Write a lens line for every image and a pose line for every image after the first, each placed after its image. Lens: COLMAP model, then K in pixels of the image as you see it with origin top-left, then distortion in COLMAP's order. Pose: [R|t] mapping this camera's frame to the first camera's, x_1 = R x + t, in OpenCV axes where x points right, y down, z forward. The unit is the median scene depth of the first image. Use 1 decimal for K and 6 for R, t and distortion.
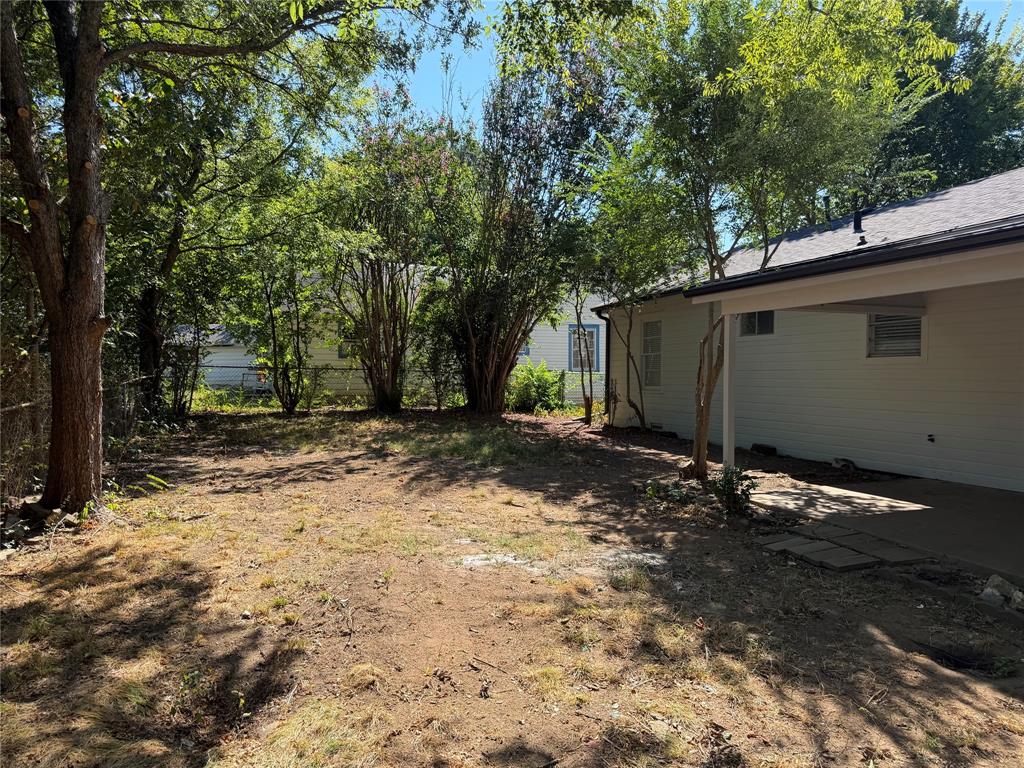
lens RADIAL K [[724.9, 0, 512.9], [0, 724.9, 382.7], [0, 0, 1]] dist [0.023387, -0.007625]
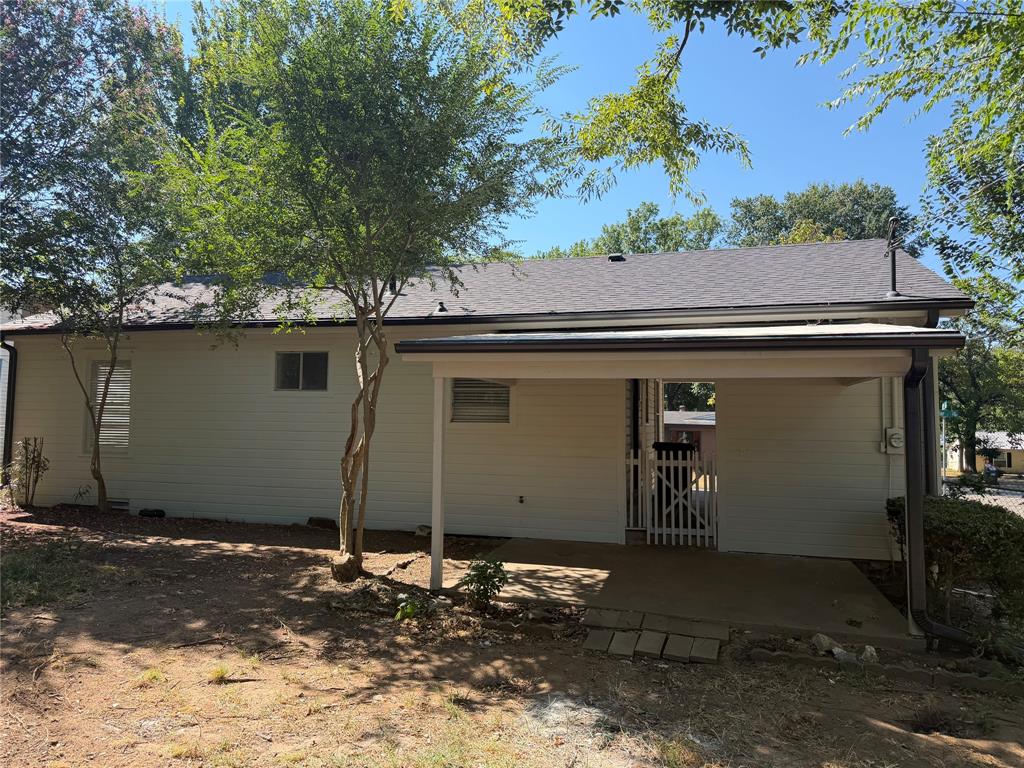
lens RADIAL K [[724.9, 0, 513.0], [0, 724.9, 382.8], [0, 0, 1]] dist [0.023387, -0.007625]
pose [[0.562826, 0.043099, 0.825451, -0.461733], [-0.004577, 0.998787, -0.049029, -0.062013], [-0.826563, 0.023817, 0.562341, 0.563448]]
